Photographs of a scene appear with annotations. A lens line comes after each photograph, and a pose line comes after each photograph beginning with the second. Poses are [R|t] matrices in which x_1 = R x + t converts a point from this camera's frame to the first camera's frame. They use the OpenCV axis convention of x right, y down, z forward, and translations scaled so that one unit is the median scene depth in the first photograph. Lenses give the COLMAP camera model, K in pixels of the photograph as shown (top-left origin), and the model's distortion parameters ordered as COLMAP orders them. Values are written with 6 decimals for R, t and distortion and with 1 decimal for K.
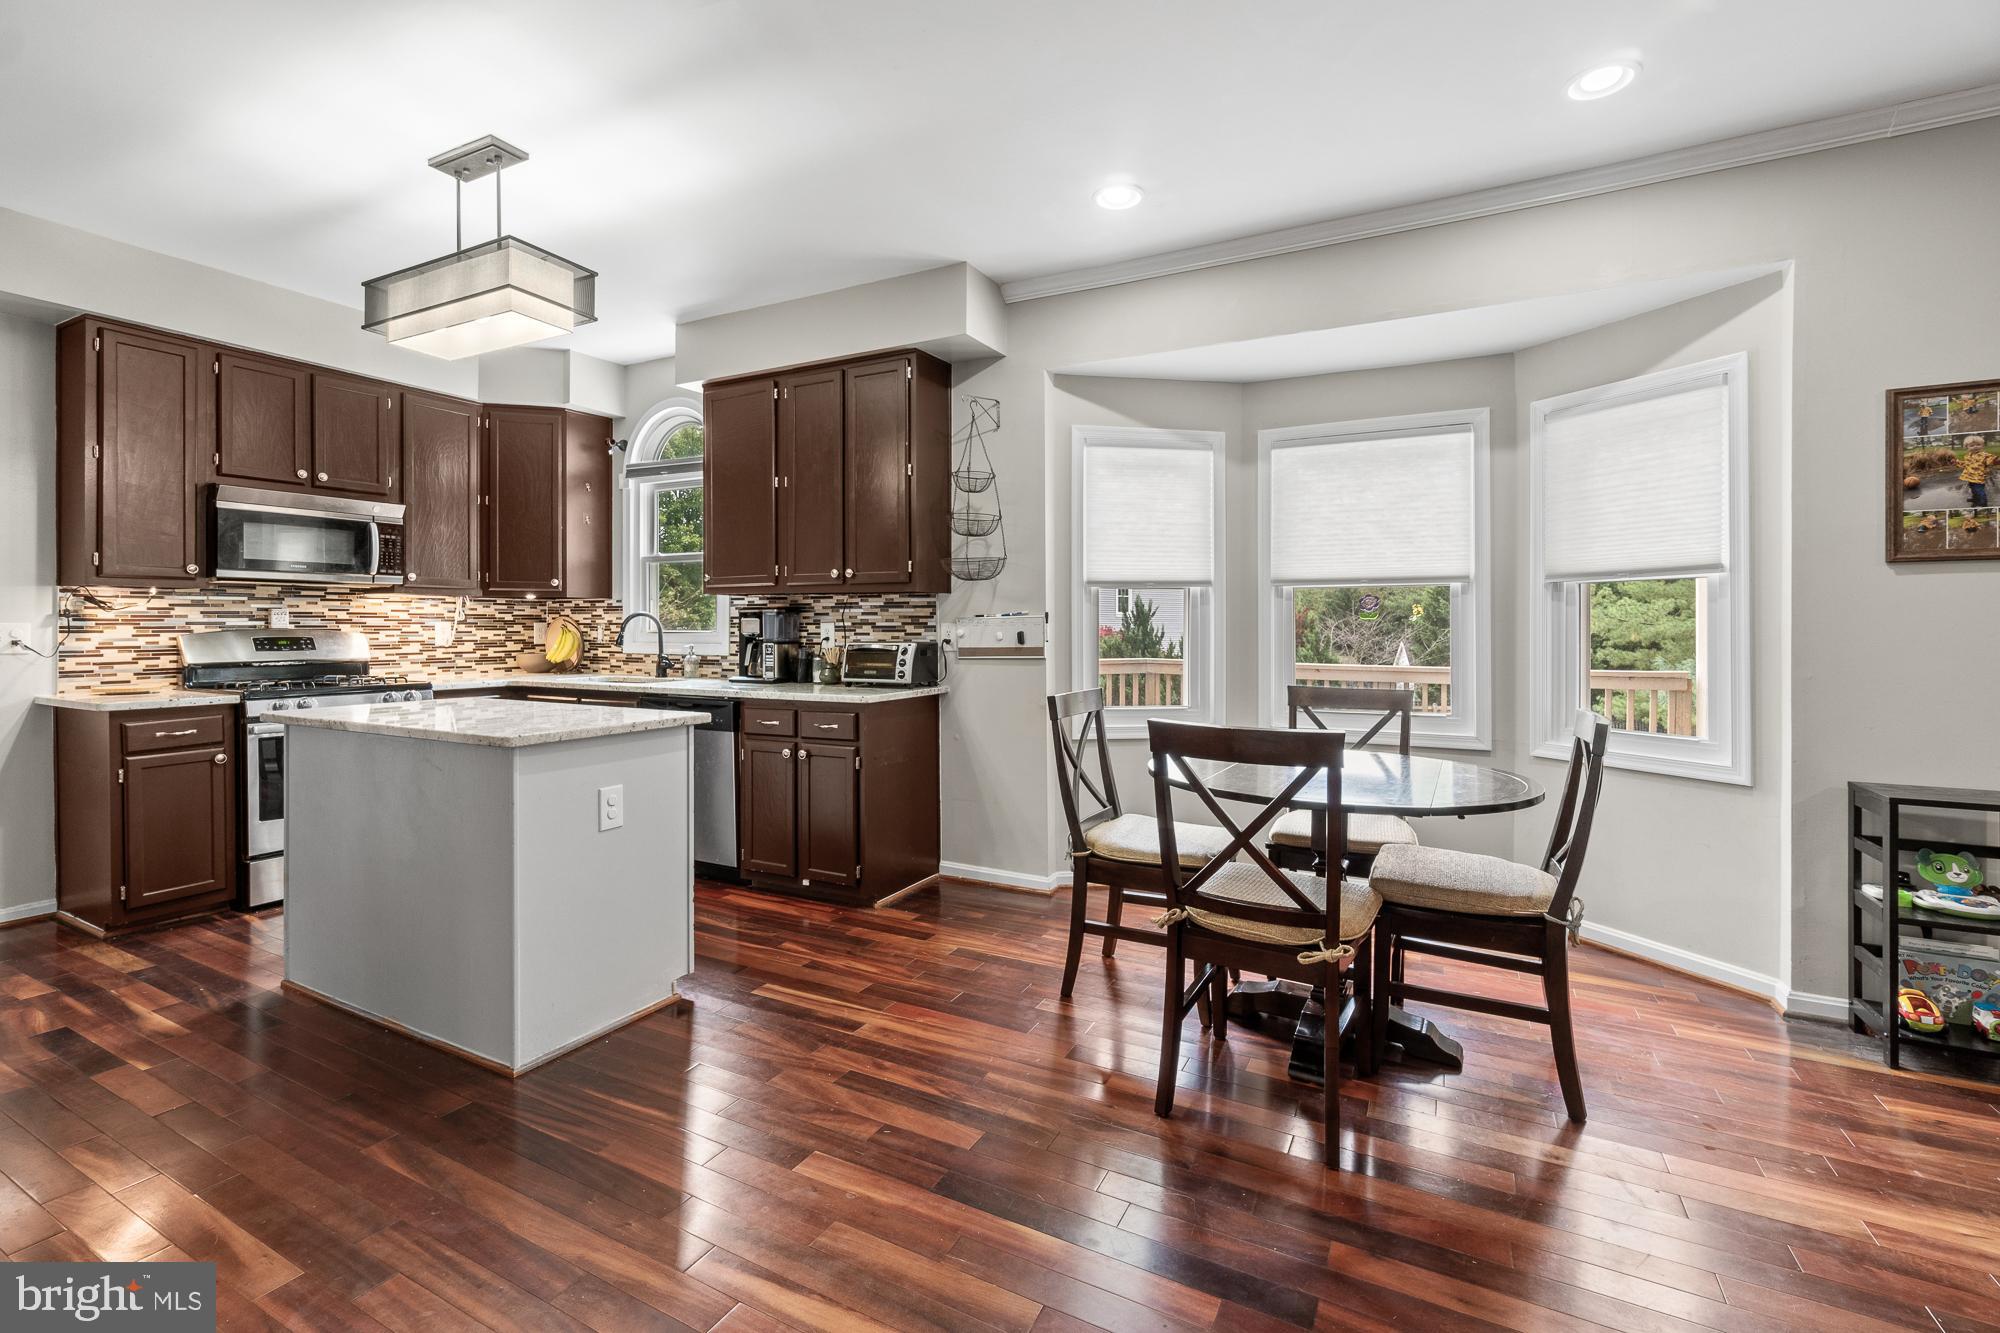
lens RADIAL K [[871.6, 0, 984.7], [0, 871.6, 641.1], [0, 0, 1]] dist [-0.002313, -0.000200]
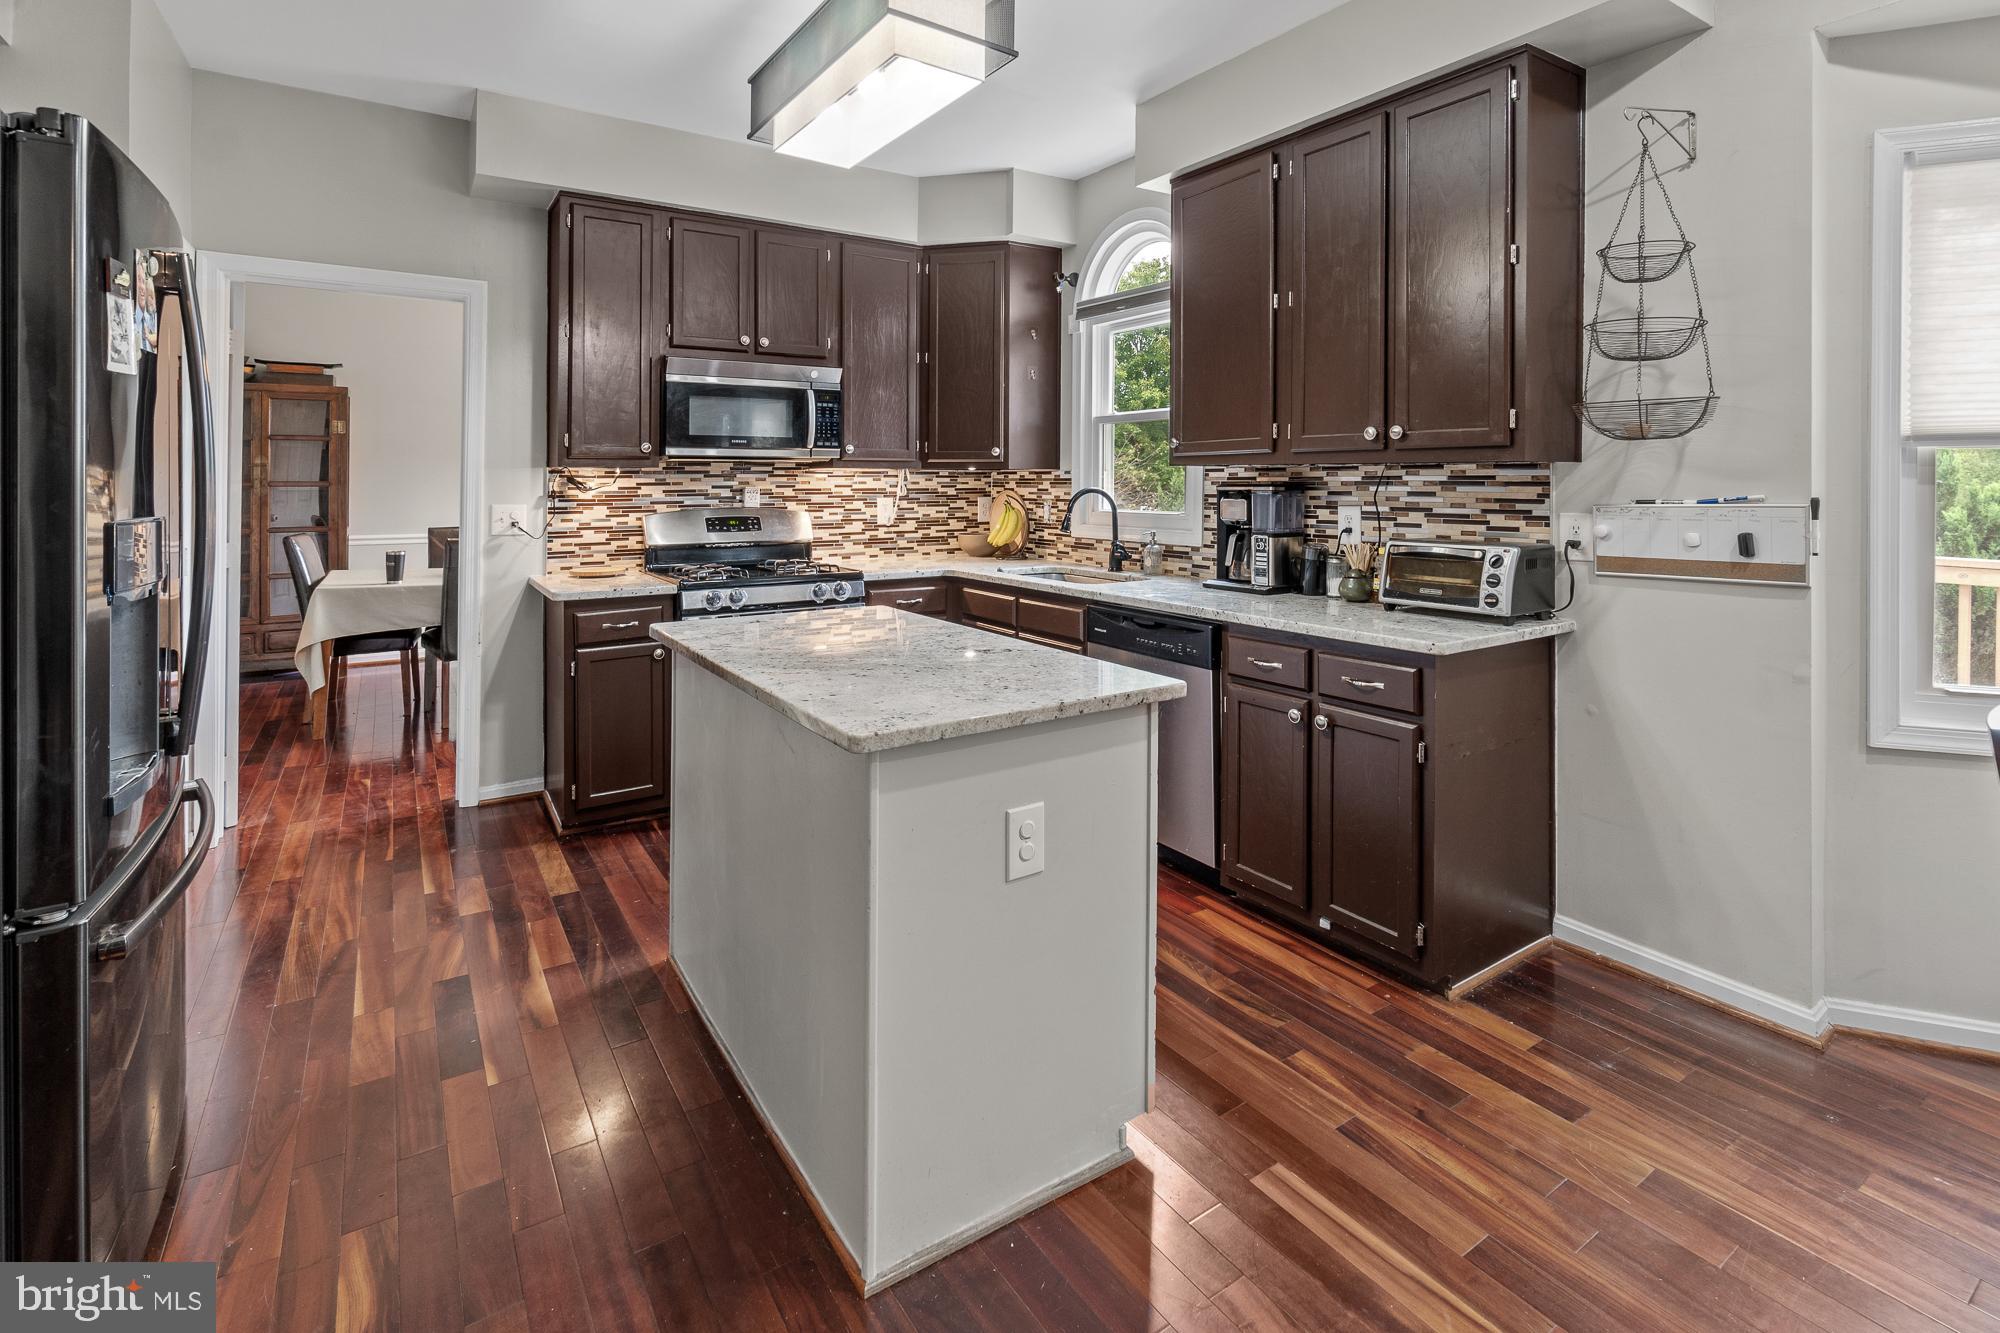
lens RADIAL K [[918.0, 0, 992.6], [0, 918.0, 496.0], [0, 0, 1]] dist [0.000116, -0.000210]
pose [[0.878915, 0.005940, -0.476941, -0.091659], [-0.006845, 0.999977, -0.000159, -0.029156], [0.476929, 0.003404, 0.878935, 0.269908]]
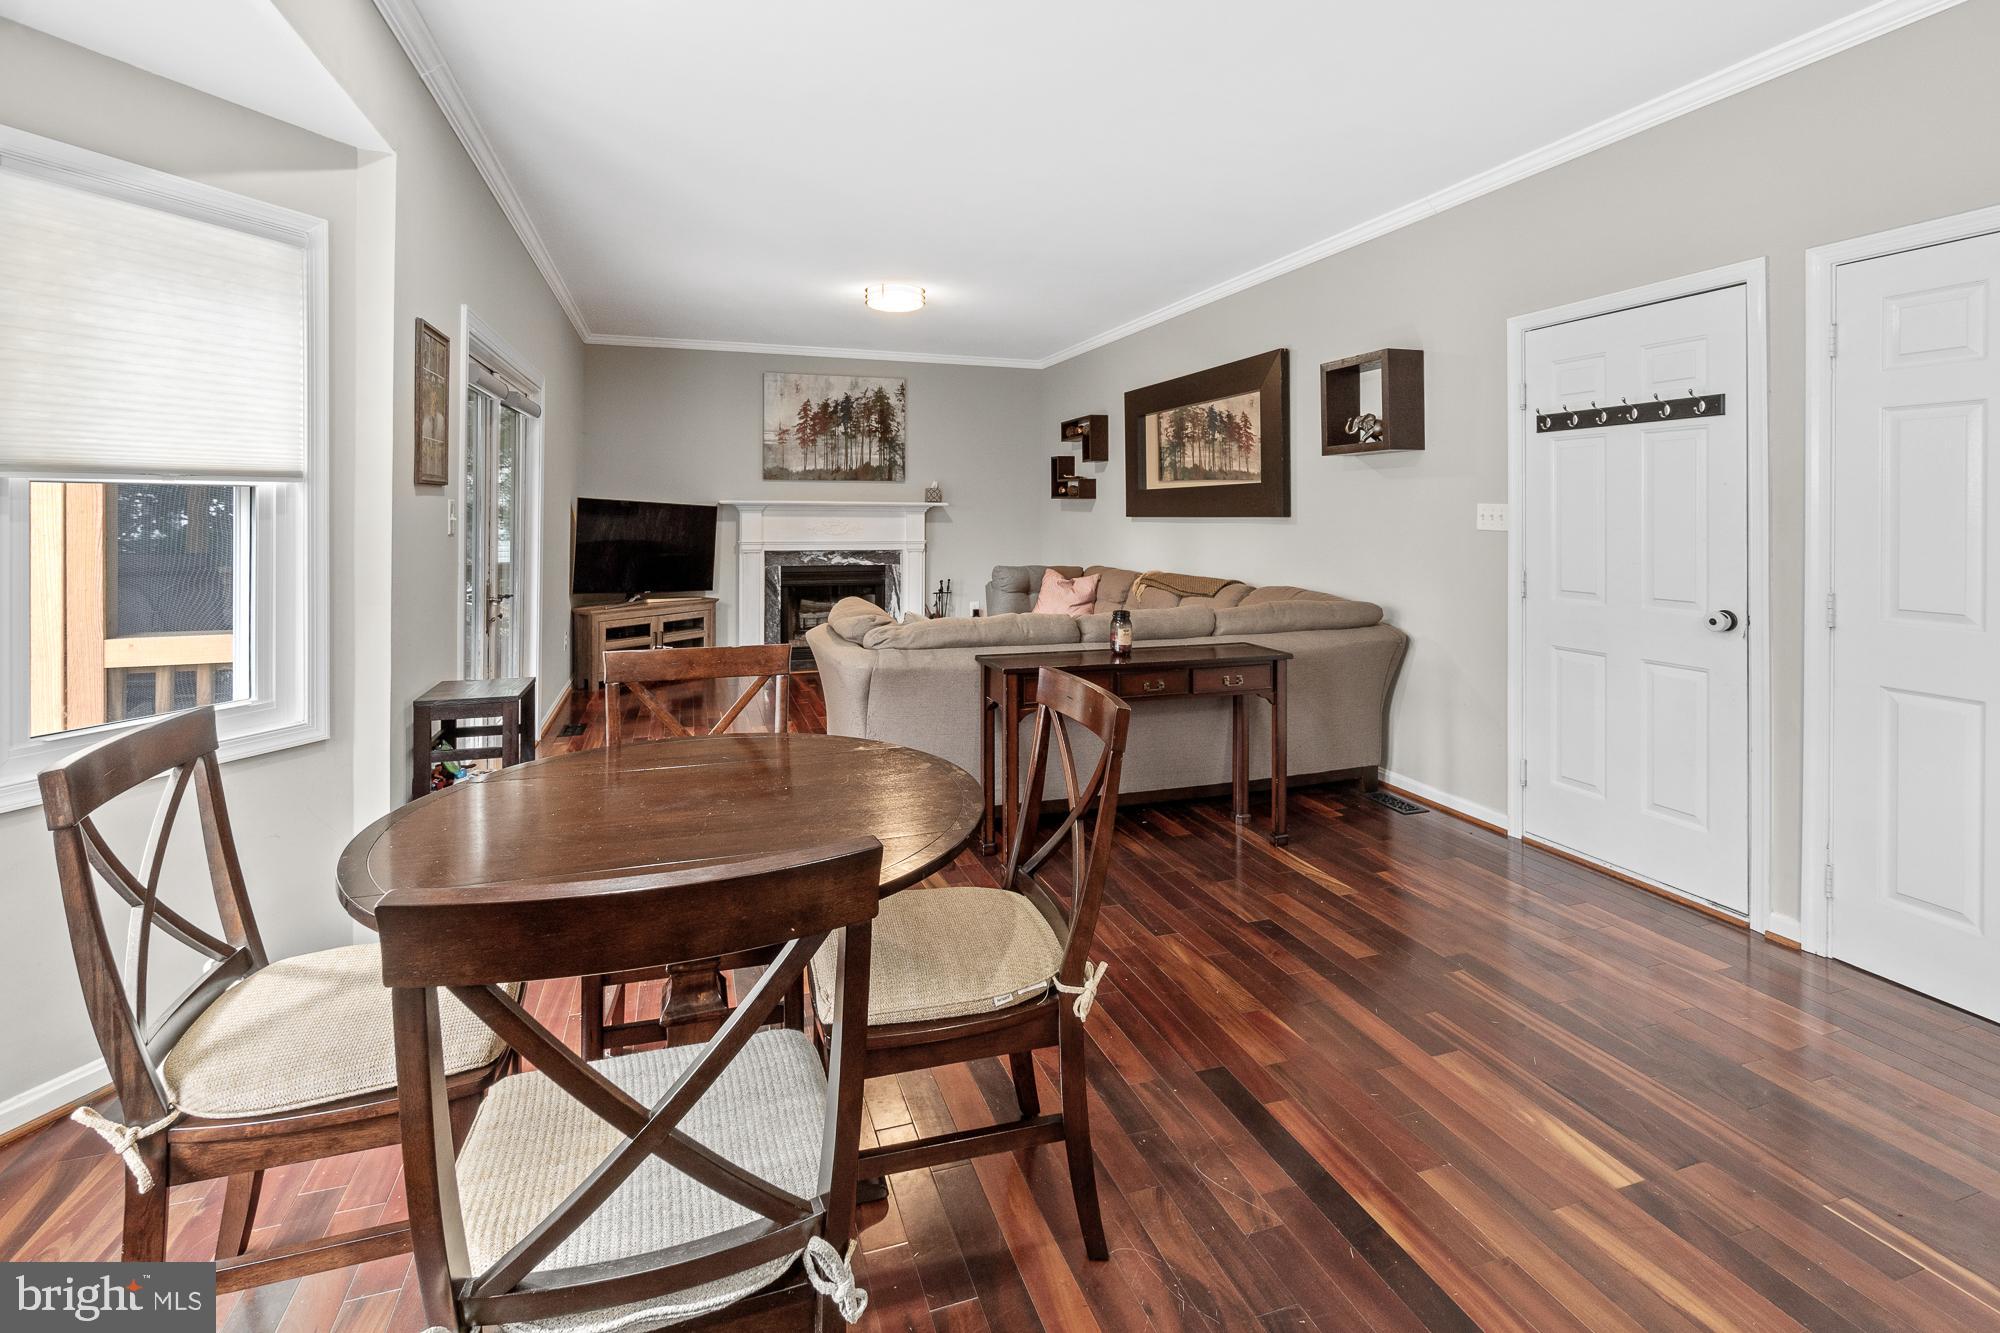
lens RADIAL K [[895.0, 0, 996.0], [0, 895.0, 503.9], [0, 0, 1]] dist [0.000615, 0.000210]
pose [[-0.738173, -0.000653, 0.674612, -0.129753], [0.005277, 0.999963, 0.006741, -0.043302], [-0.674591, 0.008536, -0.738142, 0.833845]]
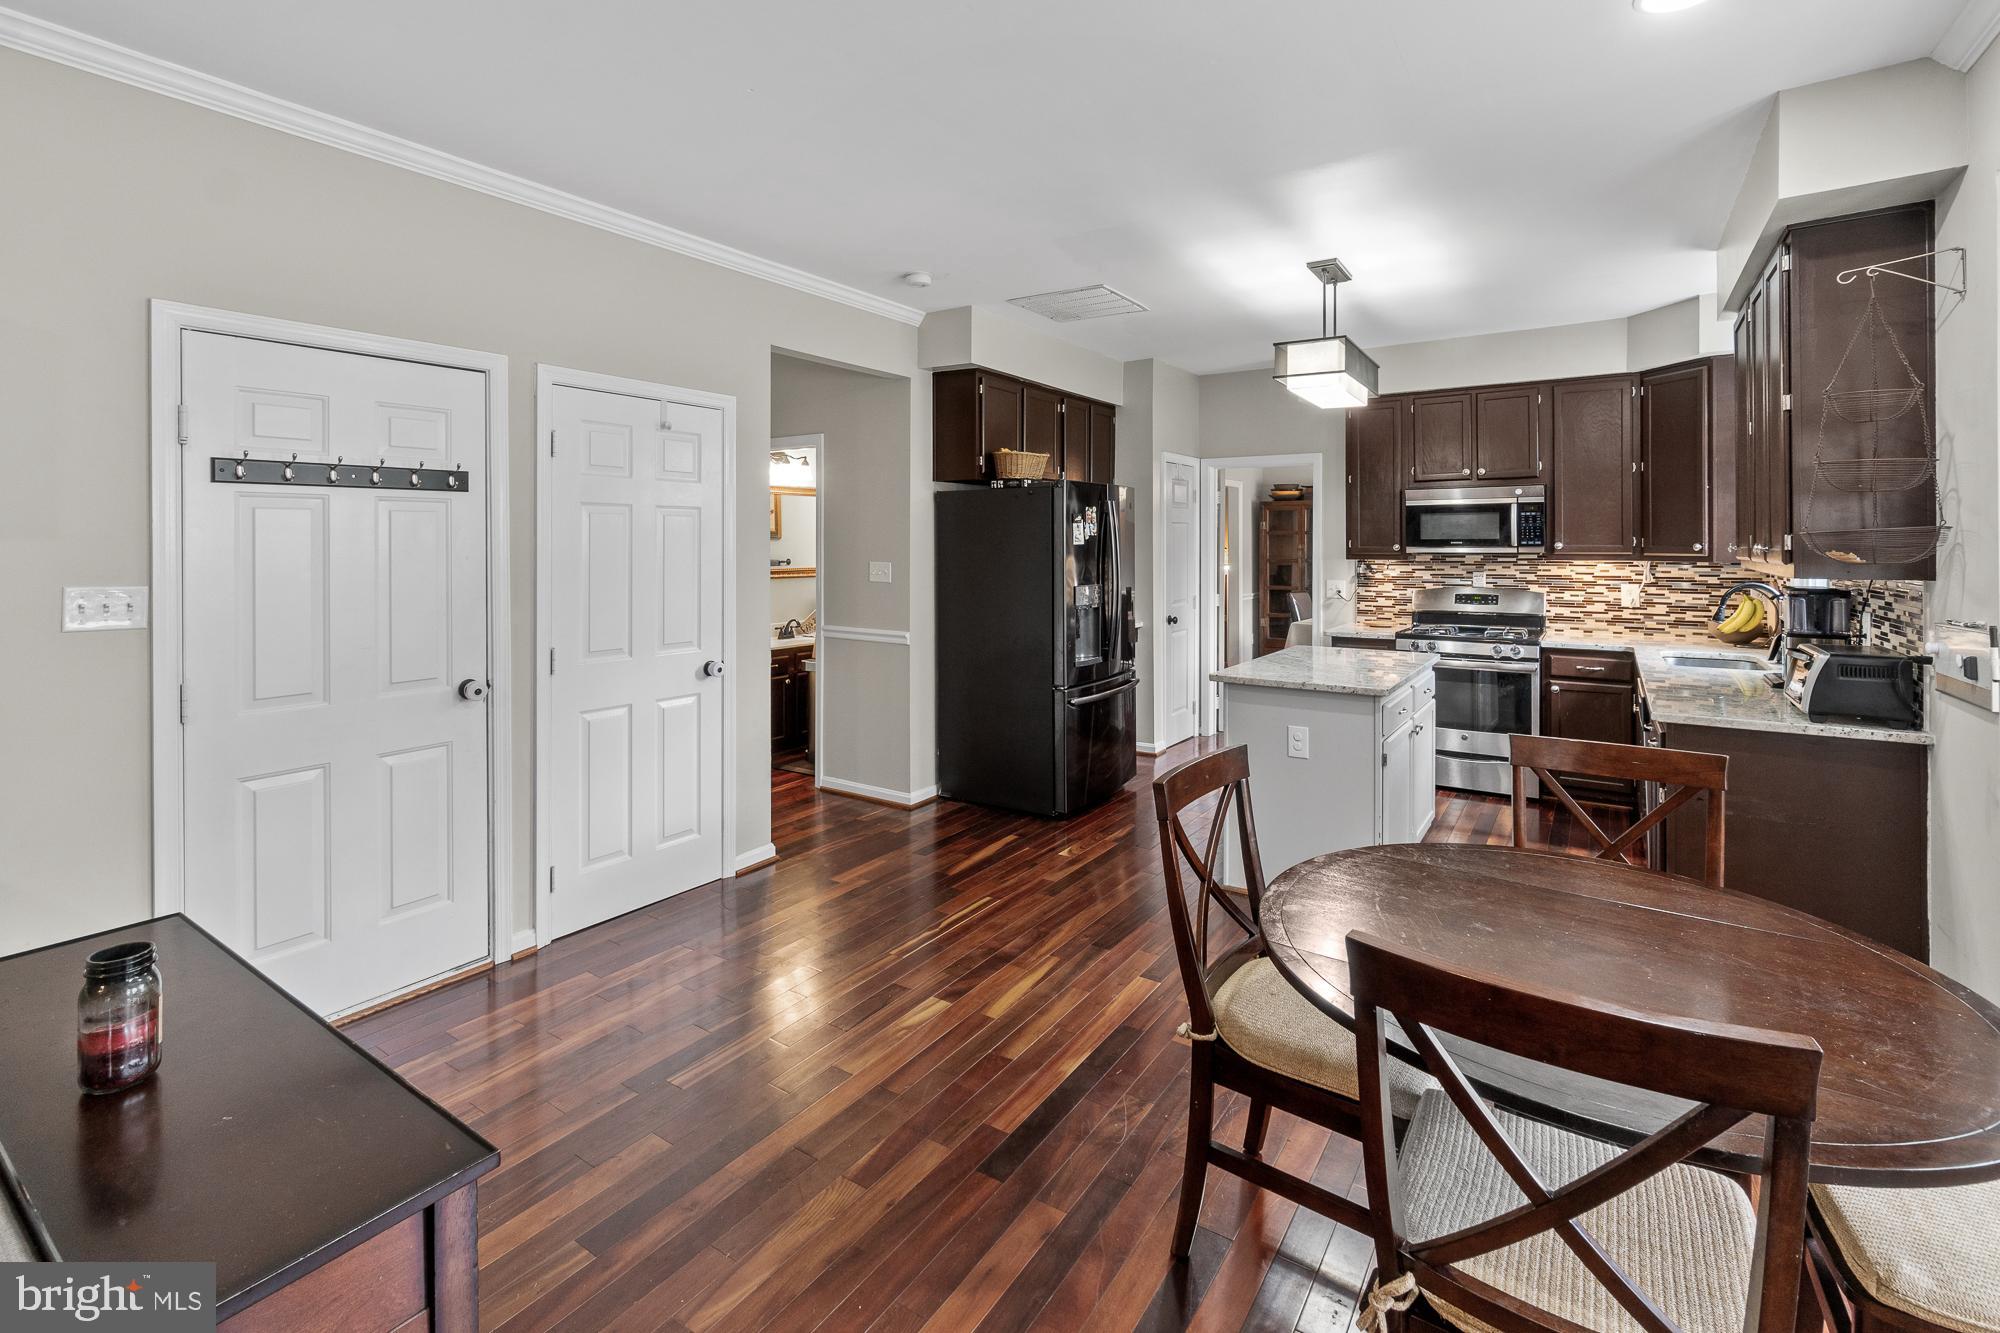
lens RADIAL K [[910.9, 0, 997.4], [0, 910.9, 550.4], [0, 0, 1]] dist [0.000451, 0.000072]
pose [[-0.097284, 0.004882, -0.995245, 0.646777], [-0.014636, 0.999873, 0.006336, -0.069665], [0.995149, 0.015183, -0.097200, 0.416122]]
